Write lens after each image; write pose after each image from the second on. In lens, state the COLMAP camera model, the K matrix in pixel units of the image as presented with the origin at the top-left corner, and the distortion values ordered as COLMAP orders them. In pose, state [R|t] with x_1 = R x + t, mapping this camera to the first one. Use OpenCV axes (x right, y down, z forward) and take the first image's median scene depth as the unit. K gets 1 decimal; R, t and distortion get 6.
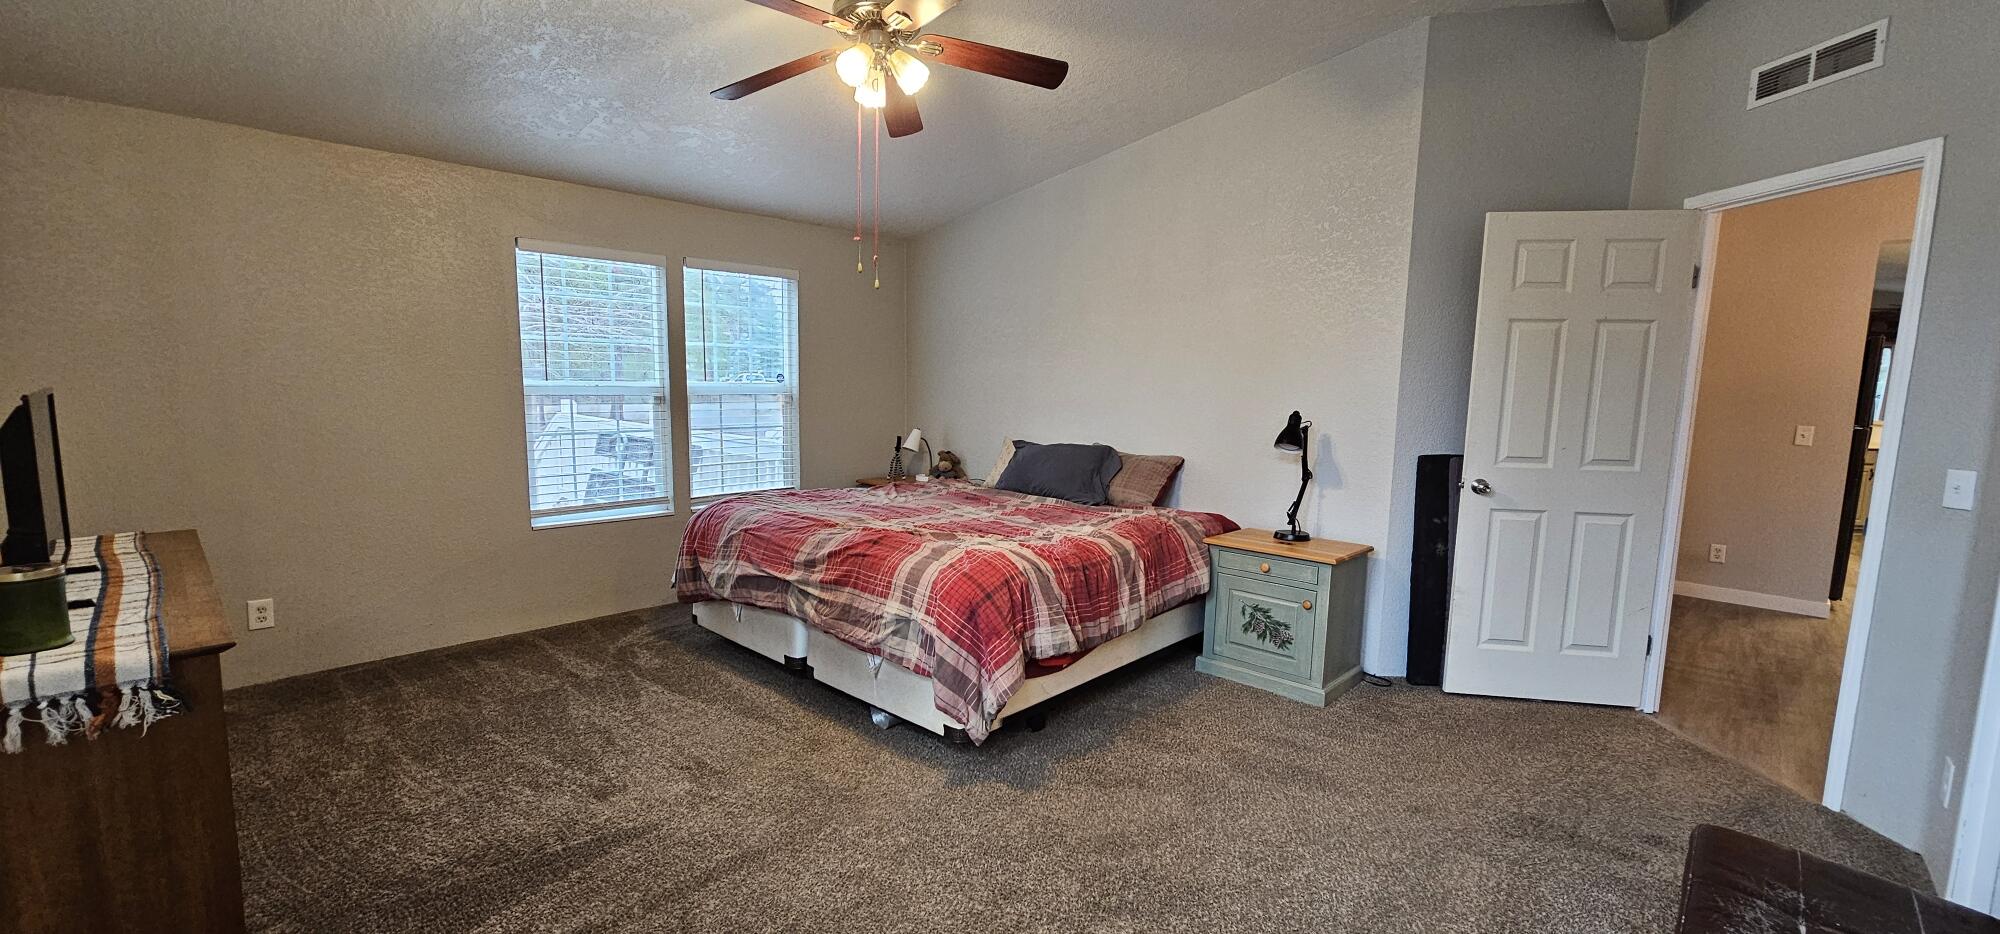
lens RADIAL K [[804.3, 0, 1000.0], [0, 804.3, 467.0], [0, 0, 1]] dist [0.001225, 0.000105]
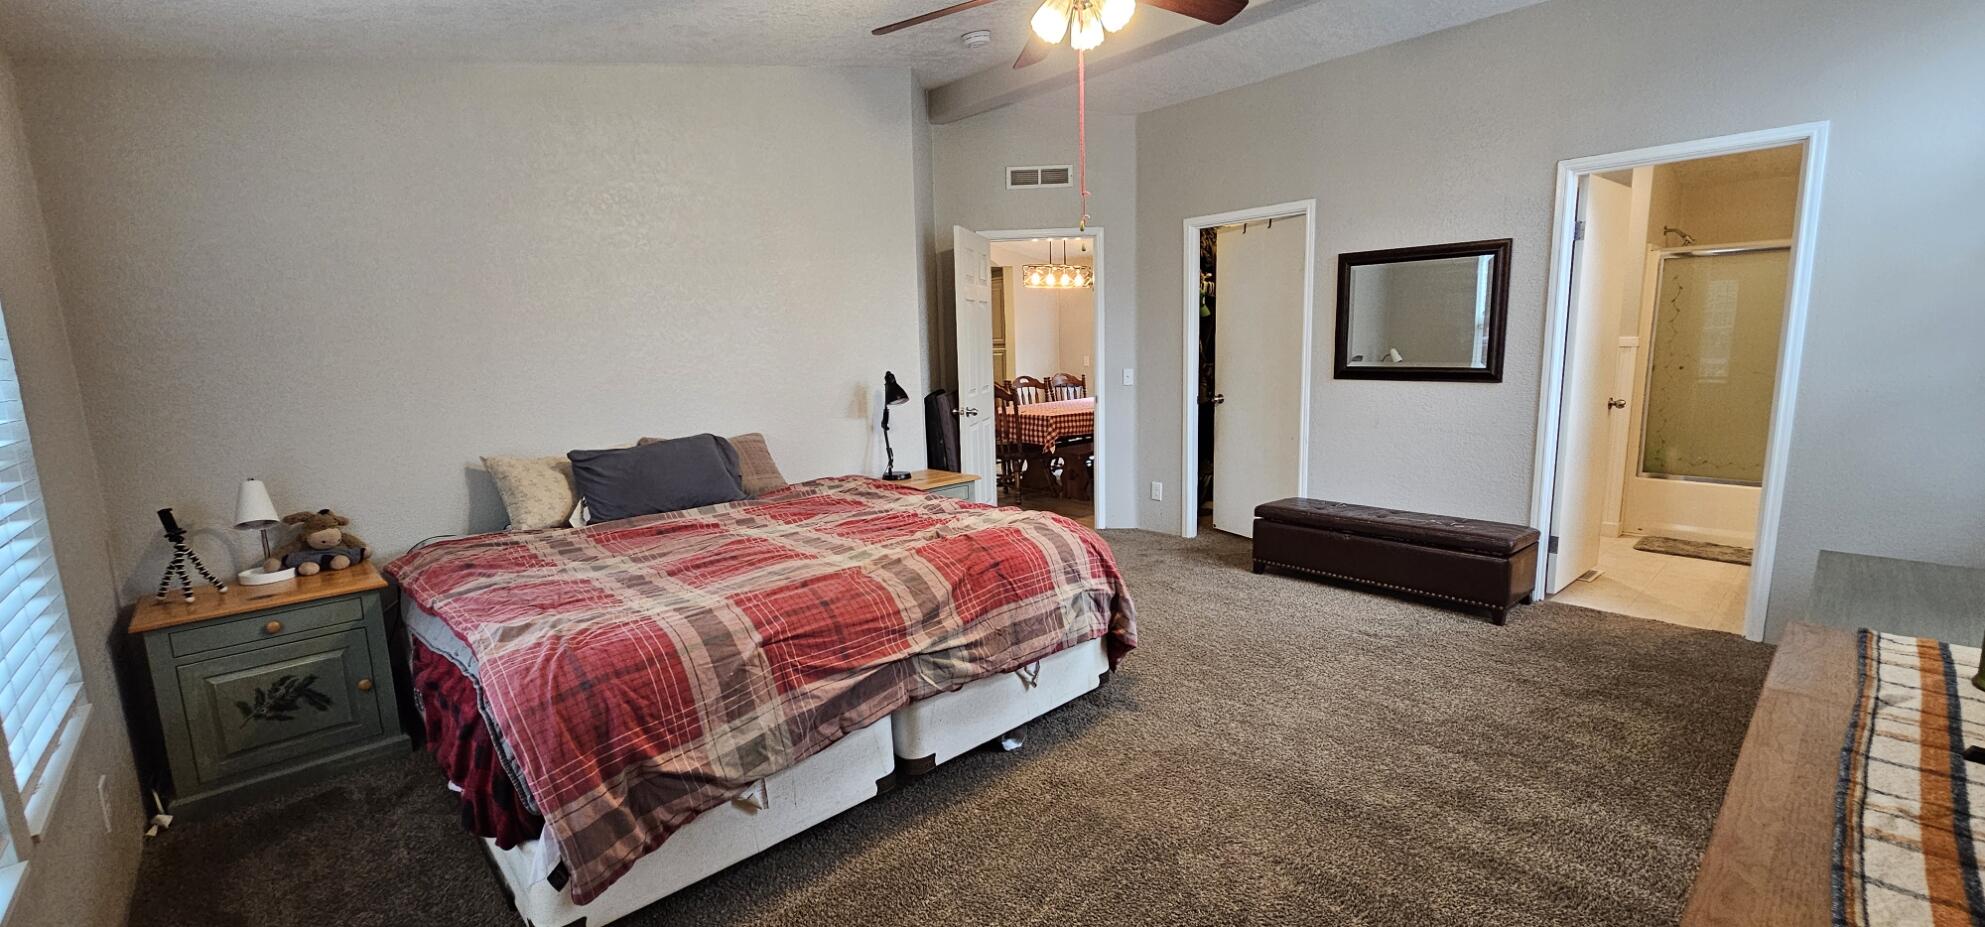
lens RADIAL K [[795.5, 0, 992.5], [0, 795.5, 463.5], [0, 0, 1]] dist [-0.000071, -0.000050]
pose [[0.088118, -0.174341, 0.980735, -0.996975], [0.145688, 0.976233, 0.160451, -0.130003], [-0.985399, 0.128742, 0.111423, 0.932443]]
